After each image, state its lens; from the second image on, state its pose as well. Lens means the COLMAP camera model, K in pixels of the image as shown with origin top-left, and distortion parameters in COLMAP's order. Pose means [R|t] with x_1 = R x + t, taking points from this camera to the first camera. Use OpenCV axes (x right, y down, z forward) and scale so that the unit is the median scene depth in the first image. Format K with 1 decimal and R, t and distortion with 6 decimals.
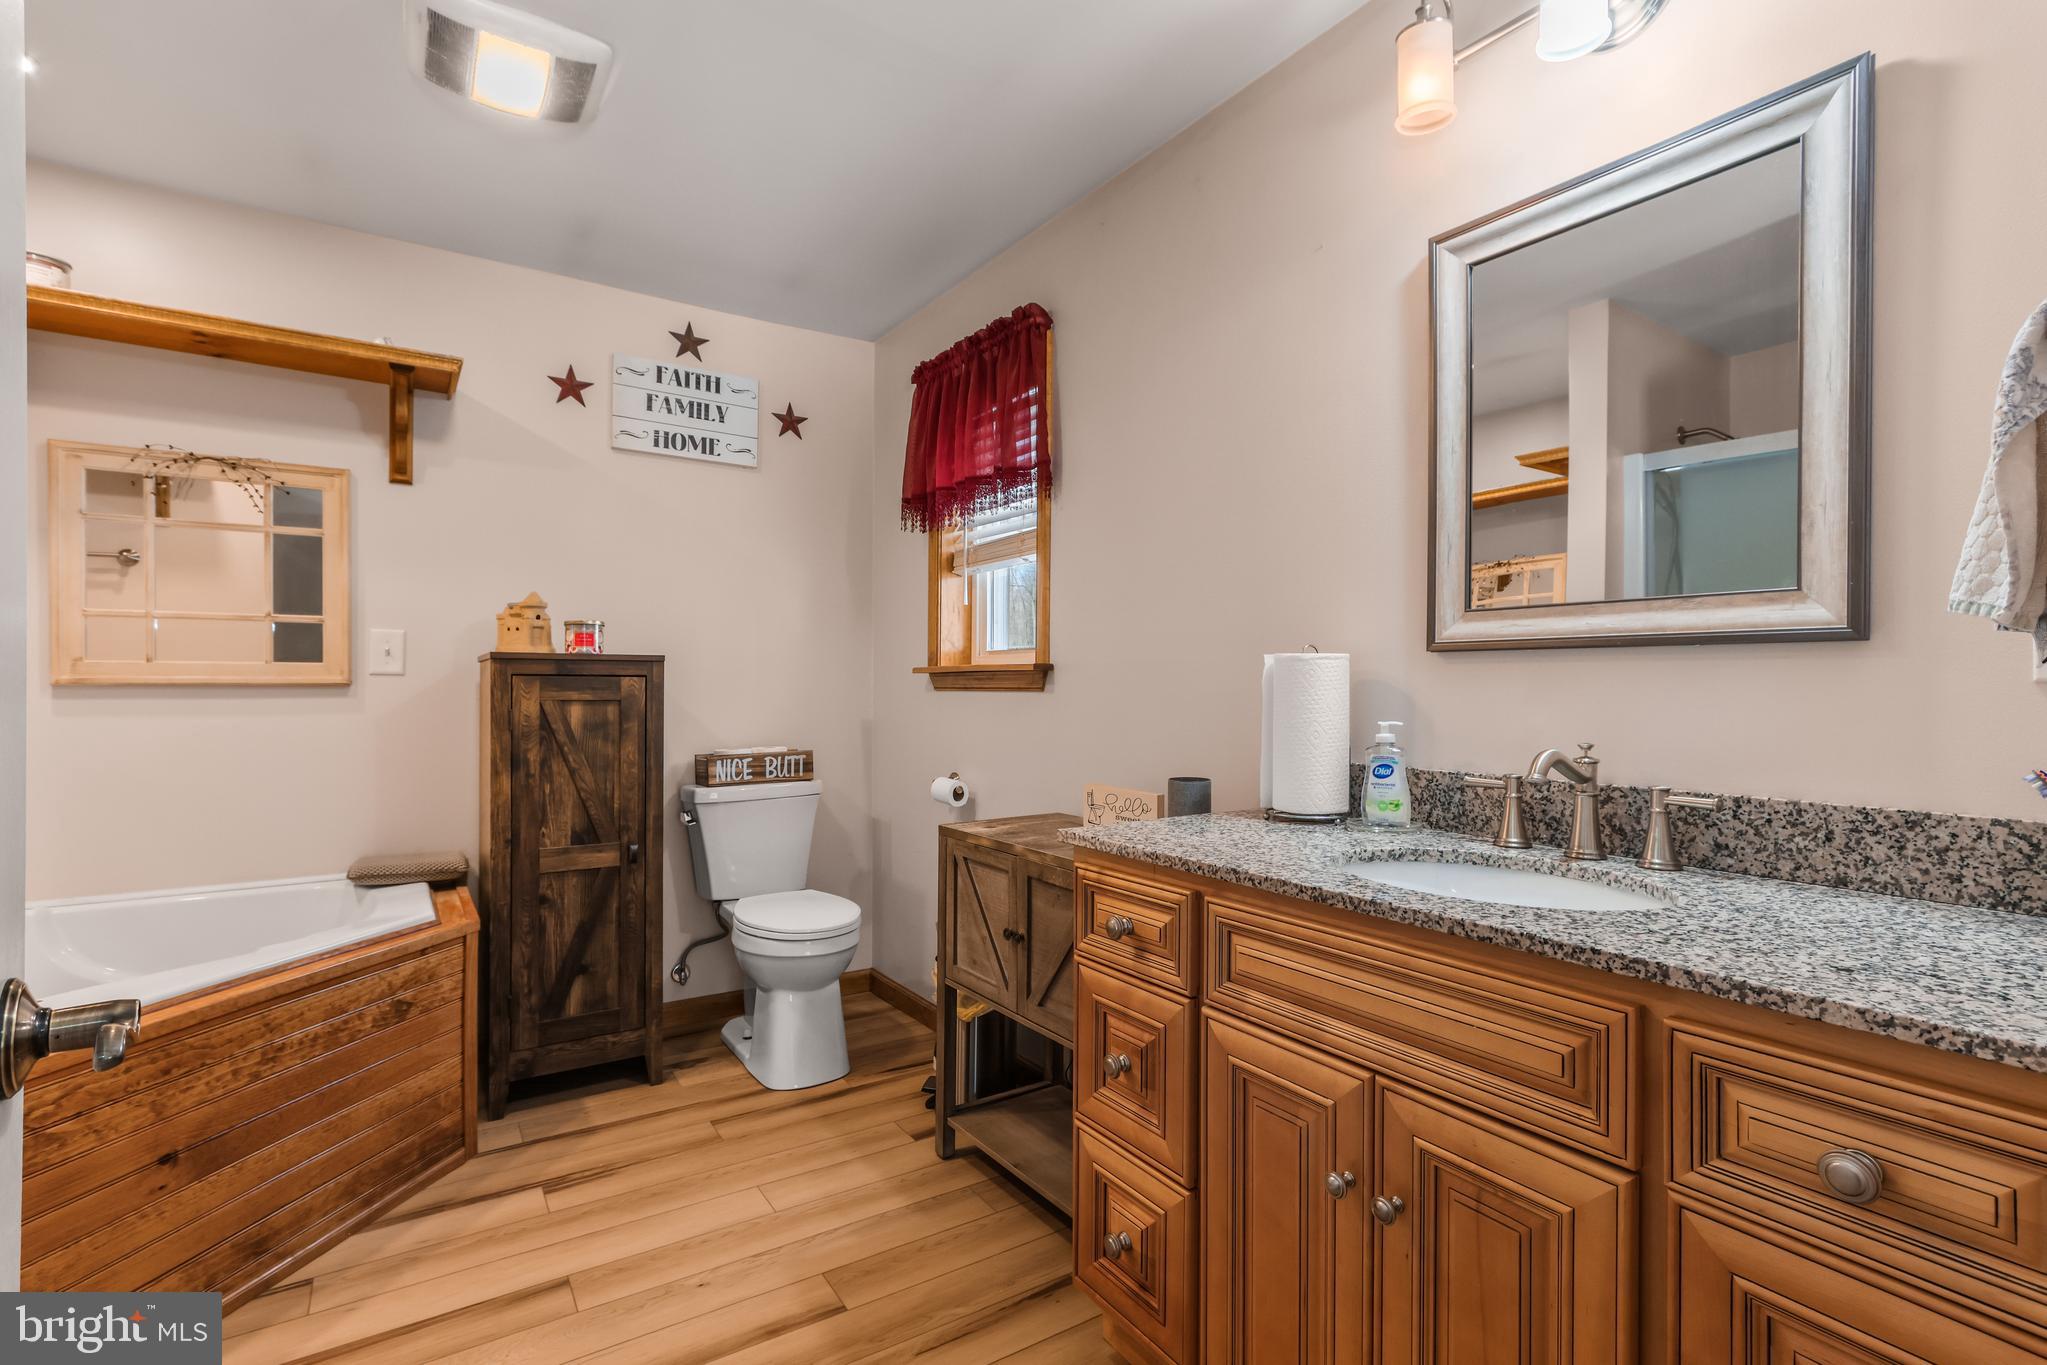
lens RADIAL K [[962.3, 0, 1024.7], [0, 962.3, 677.7], [0, 0, 1]] dist [0.006650, 0.000848]
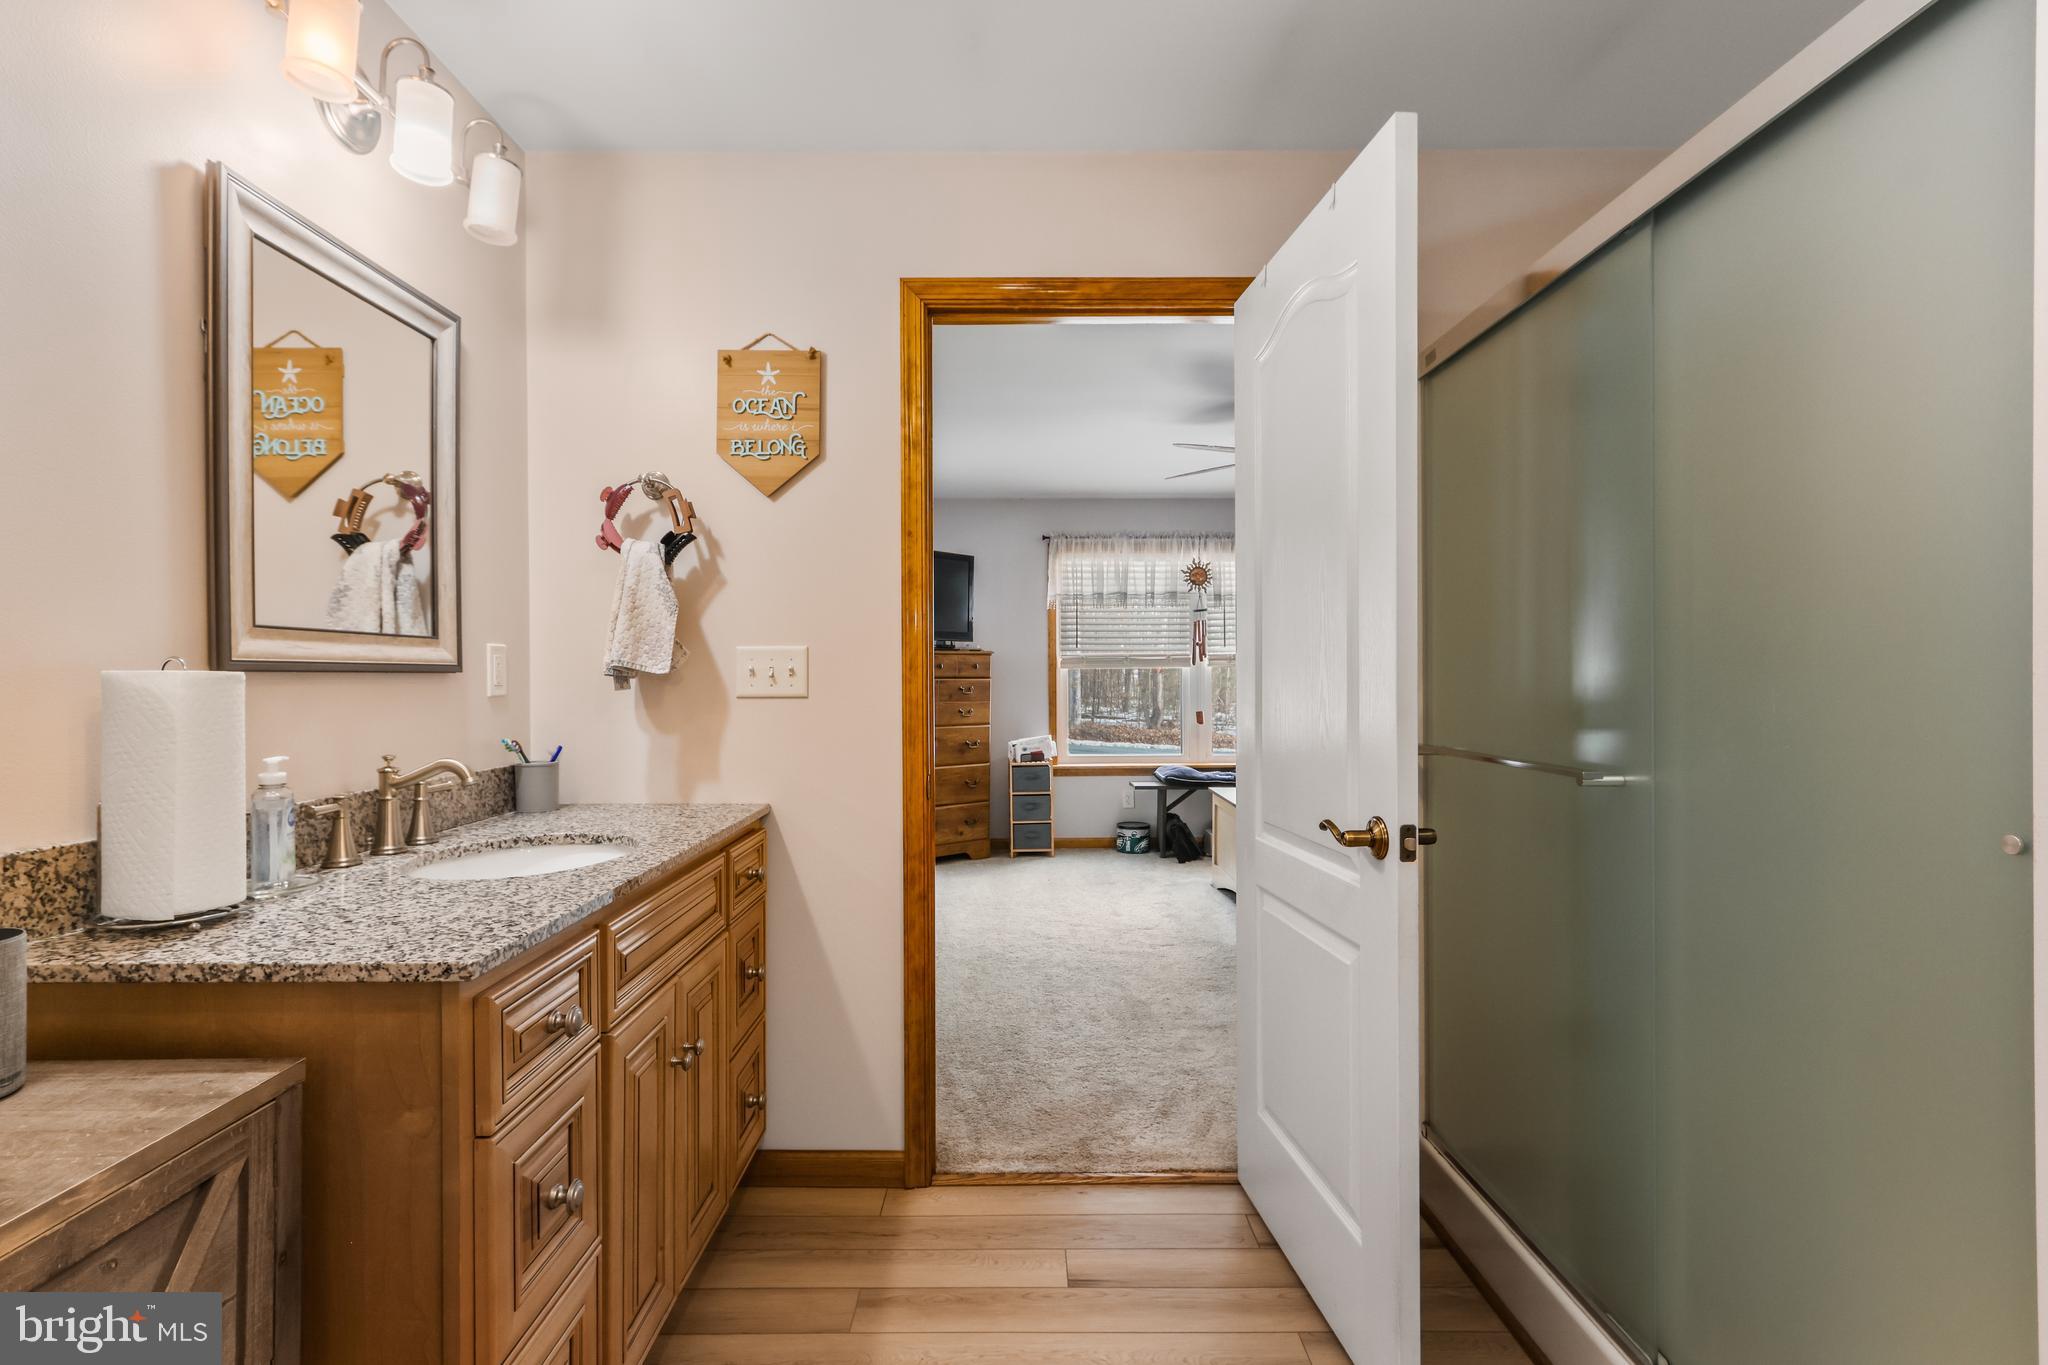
lens RADIAL K [[962.8, 0, 1026.7], [0, 962.8, 678.8], [0, 0, 1]] dist [0.006650, 0.000848]
pose [[-0.841412, -0.002579, 0.540388, -0.723665], [-0.002969, 0.999996, 0.000148, -0.028117], [-0.540386, -0.001480, -0.841416, 1.615525]]
